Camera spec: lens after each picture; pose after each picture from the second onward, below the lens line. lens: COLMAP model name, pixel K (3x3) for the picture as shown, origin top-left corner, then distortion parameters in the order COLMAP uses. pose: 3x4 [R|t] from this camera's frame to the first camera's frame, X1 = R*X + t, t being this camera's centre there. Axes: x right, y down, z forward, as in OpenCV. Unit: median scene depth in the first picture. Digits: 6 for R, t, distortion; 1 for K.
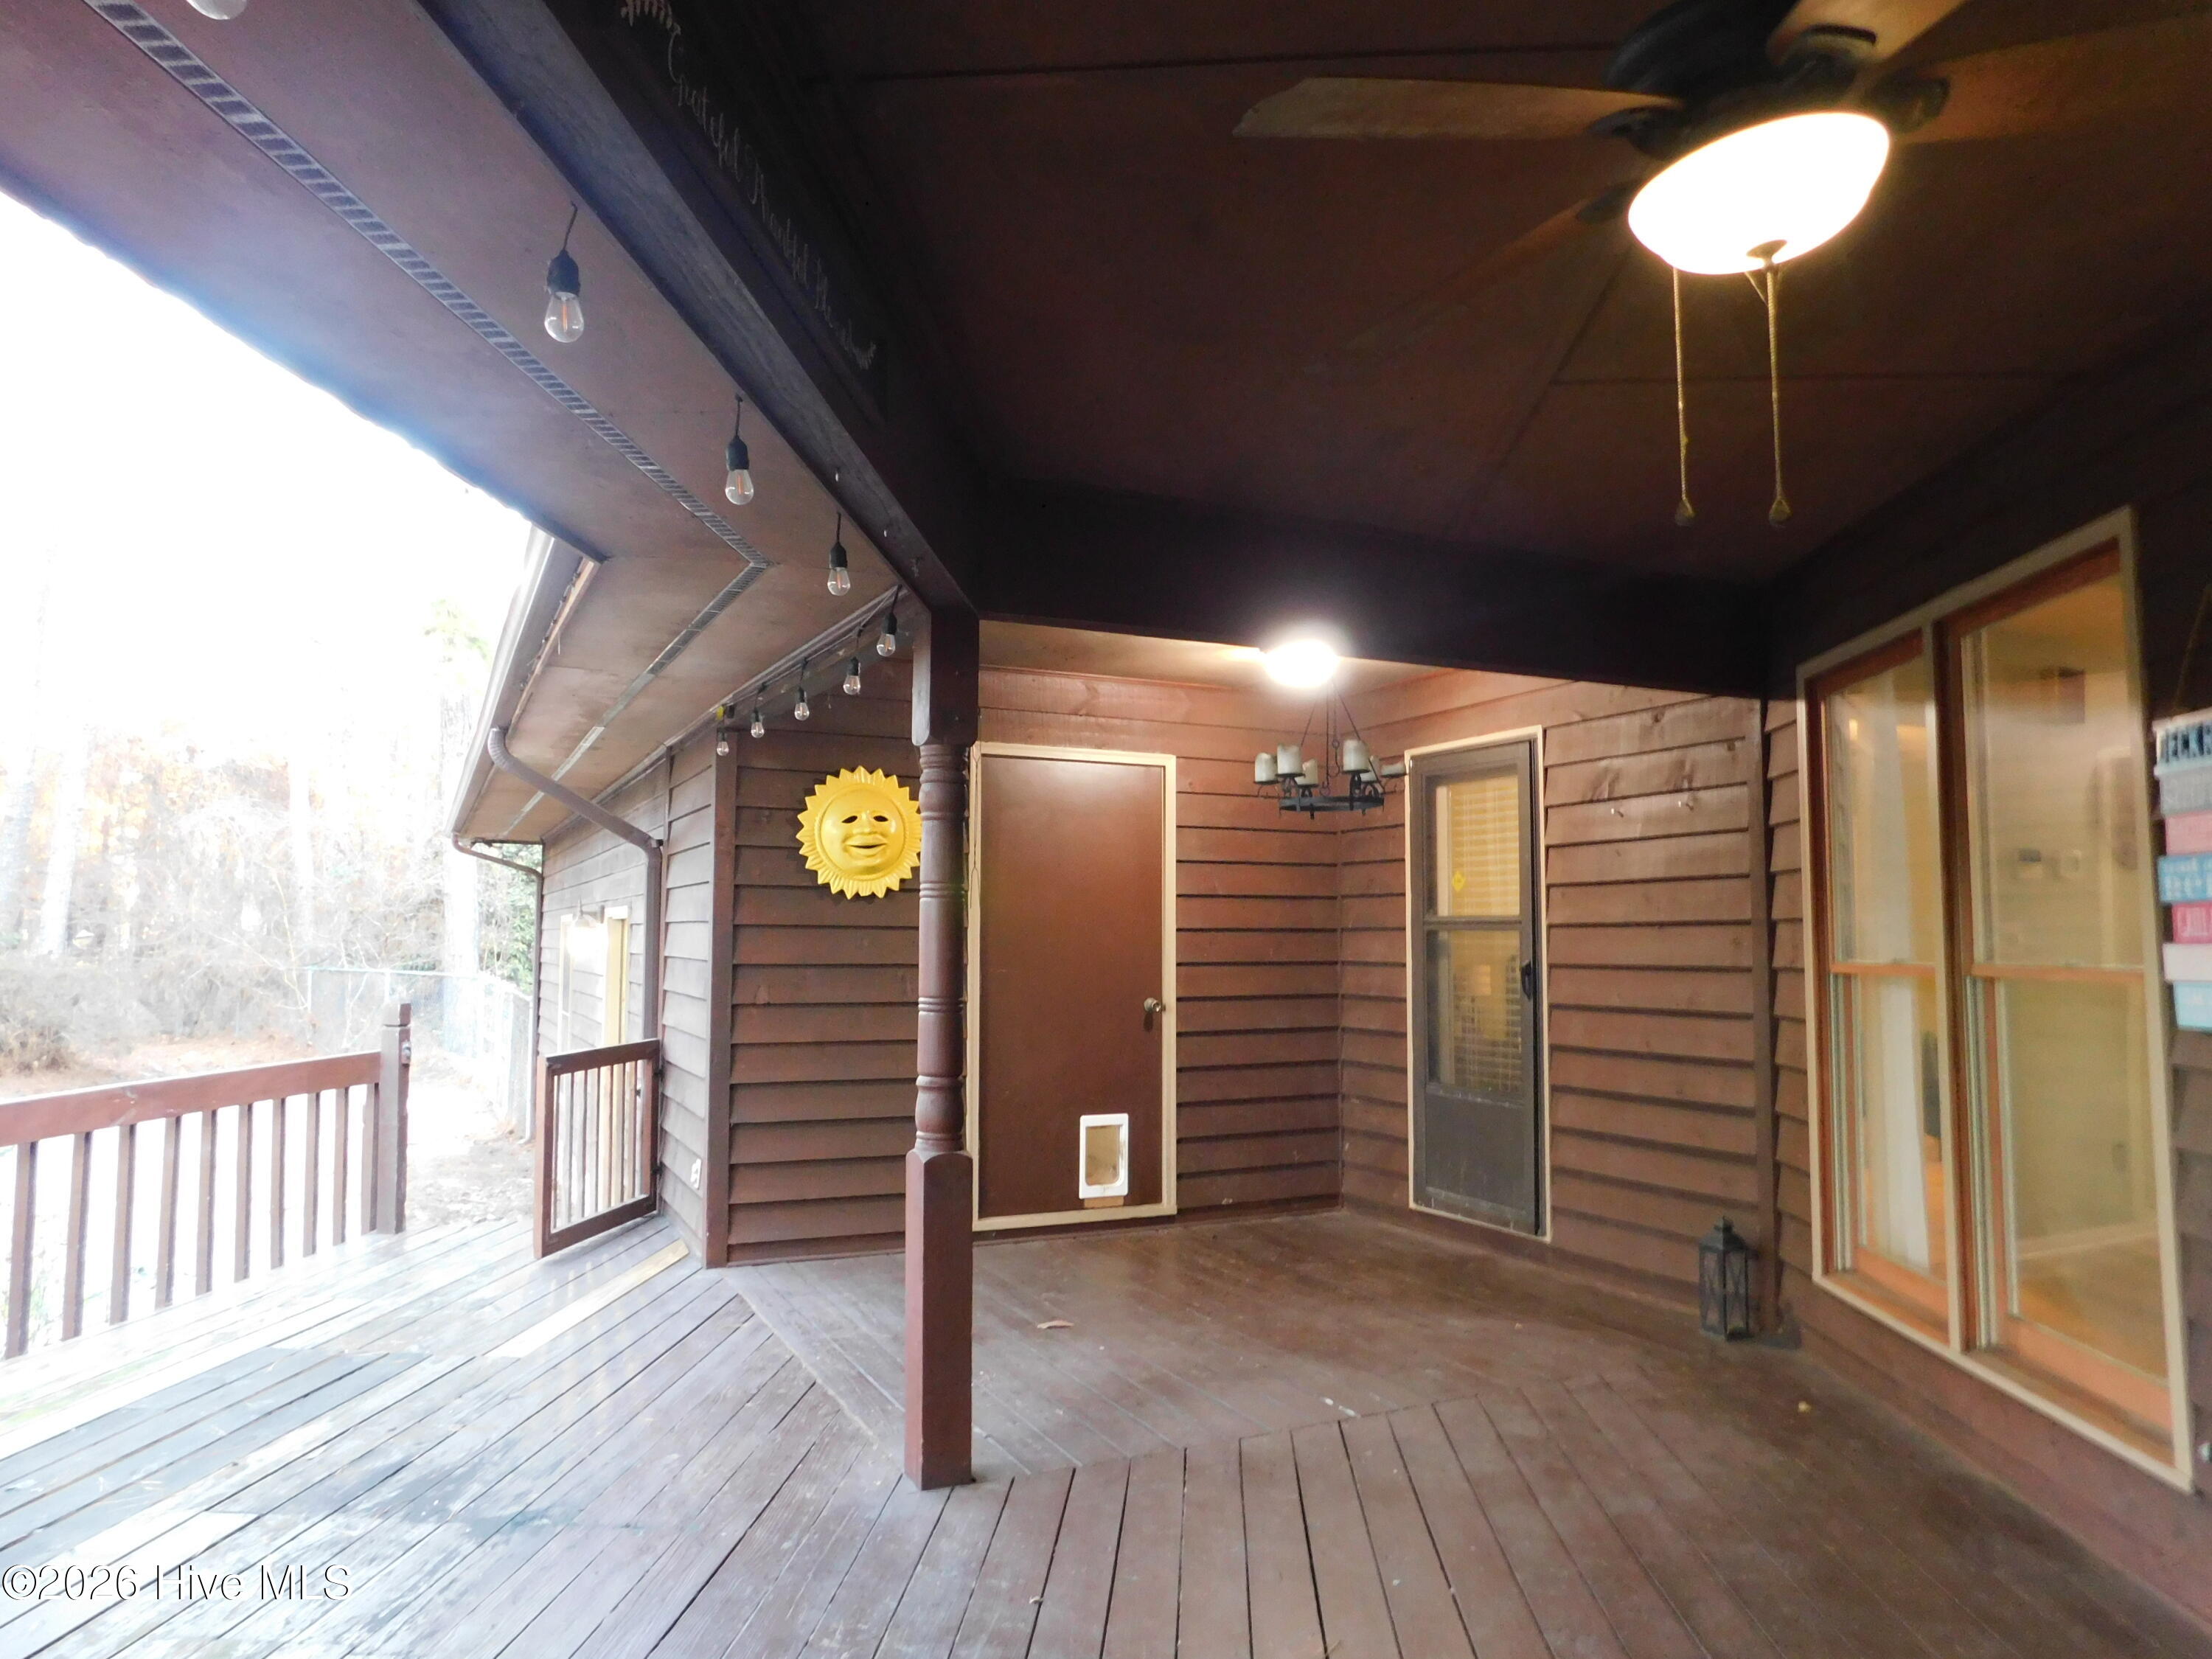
lens RADIAL K [[1467.8, 0, 1125.4], [0, 1467.8, 819.1], [0, 0, 1]] dist [-0.075821, 0.062292]
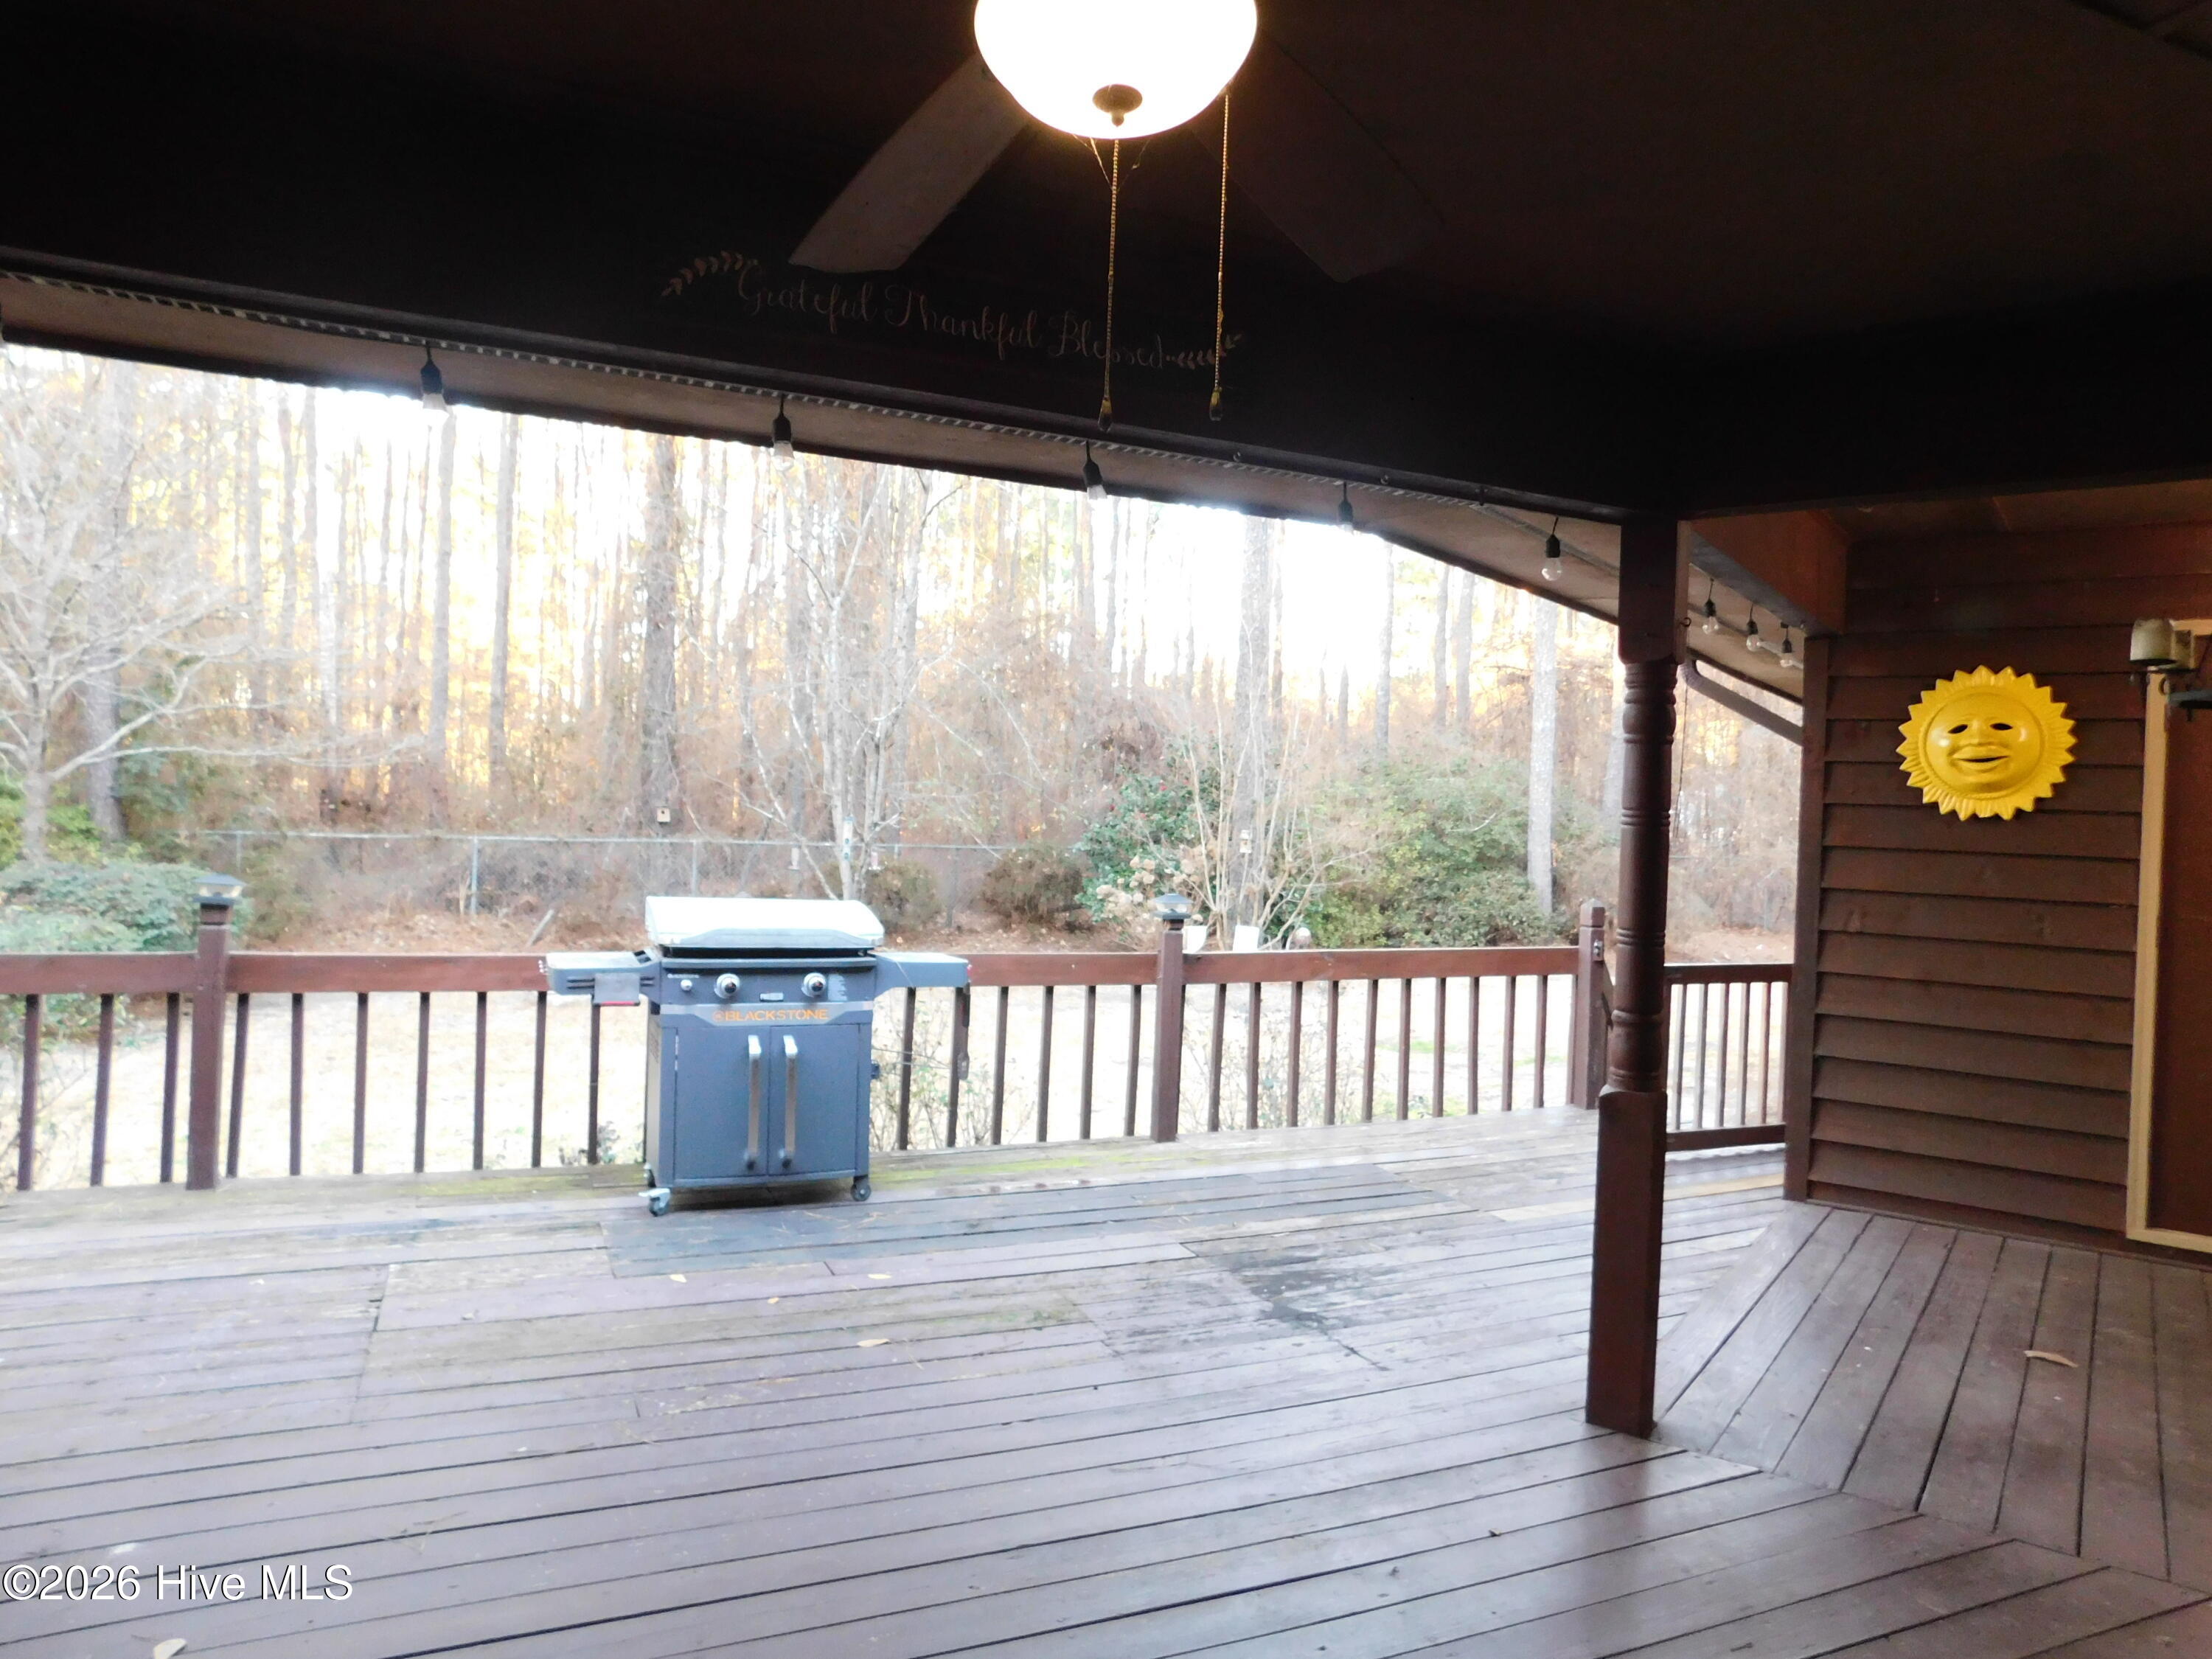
lens RADIAL K [[1467.8, 0, 1125.4], [0, 1467.8, 819.1], [0, 0, 1]] dist [-0.075821, 0.062292]
pose [[0.460958, 0.016055, -0.887277, 0.352588], [0.039220, 0.998491, 0.038444, 0.001437], [0.886555, -0.052520, 0.459632, 0.174672]]
